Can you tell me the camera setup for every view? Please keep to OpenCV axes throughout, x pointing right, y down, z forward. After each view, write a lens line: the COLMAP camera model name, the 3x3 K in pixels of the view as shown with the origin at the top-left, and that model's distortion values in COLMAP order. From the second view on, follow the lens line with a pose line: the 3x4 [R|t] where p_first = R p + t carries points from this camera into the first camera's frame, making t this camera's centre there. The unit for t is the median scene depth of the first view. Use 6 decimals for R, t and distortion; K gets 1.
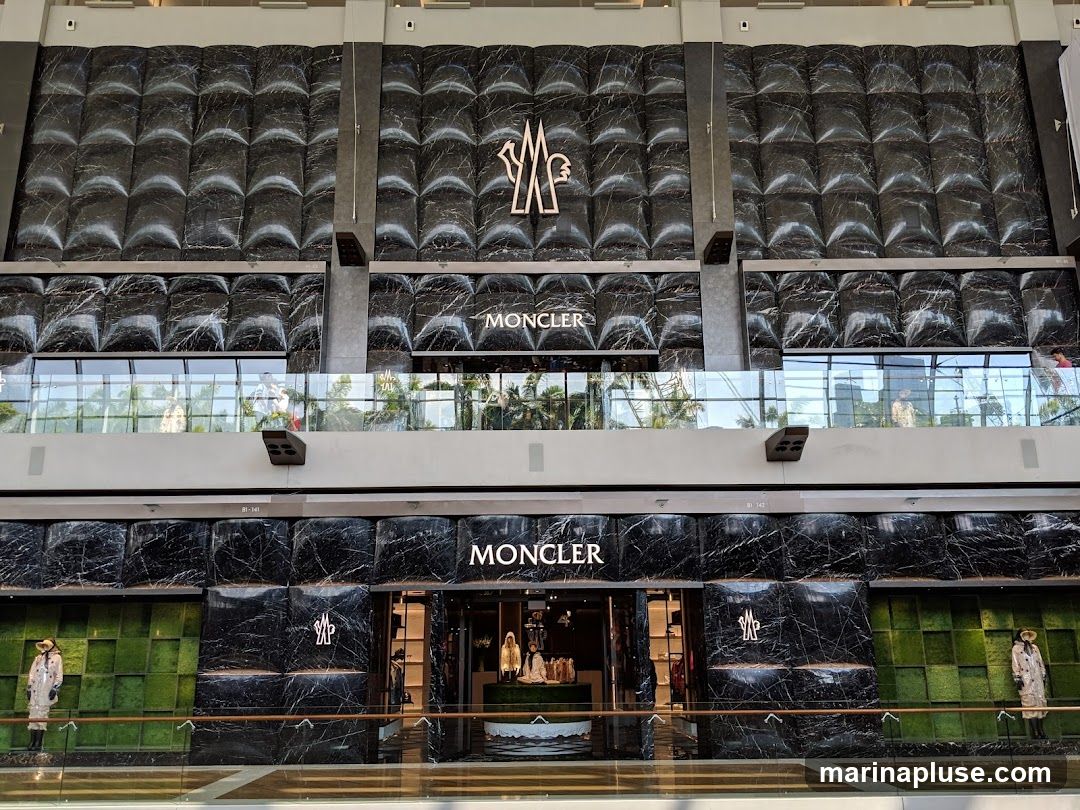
lens RADIAL K [[899.9, 0, 541.4], [0, 899.9, 387.5], [0, 0, 1]] dist [0.110381, -0.160984]
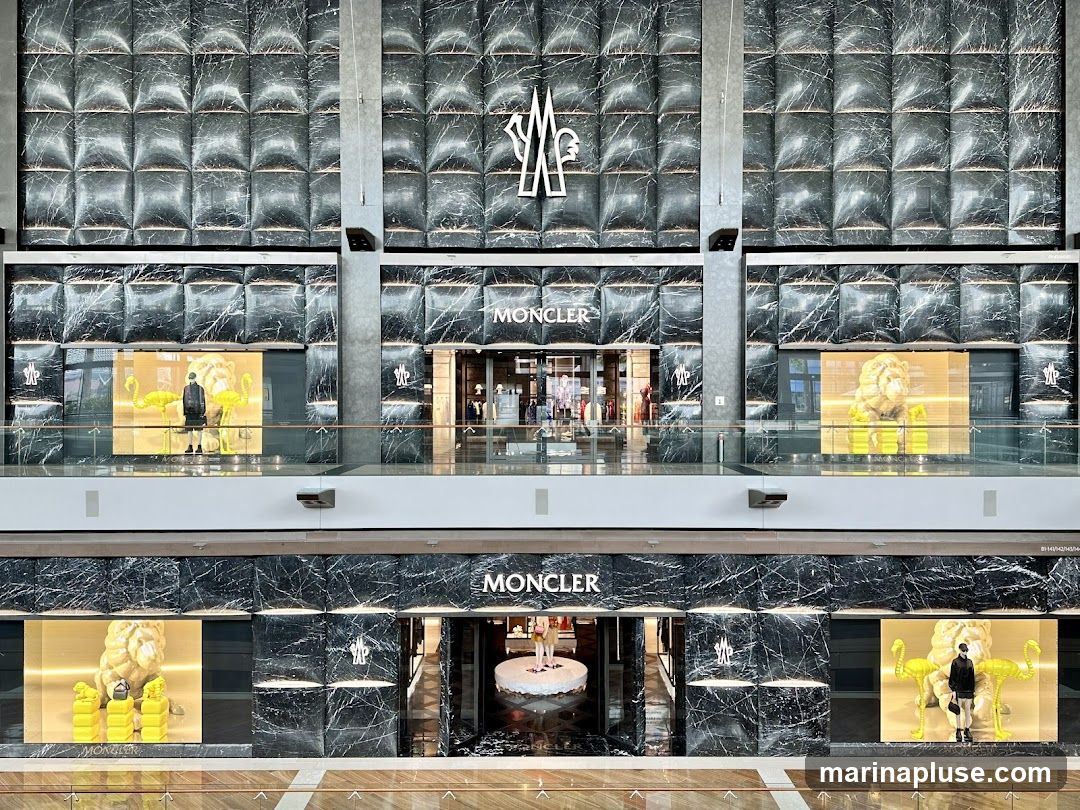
lens RADIAL K [[899.9, 0, 541.0], [0, 899.9, 390.9], [0, 0, 1]] dist [0.110381, -0.160984]
pose [[0.999937, 0.007522, -0.008317, 0.001615], [-0.004913, 0.960545, 0.278081, -0.278223], [0.010081, -0.278023, 0.960522, -0.018524]]
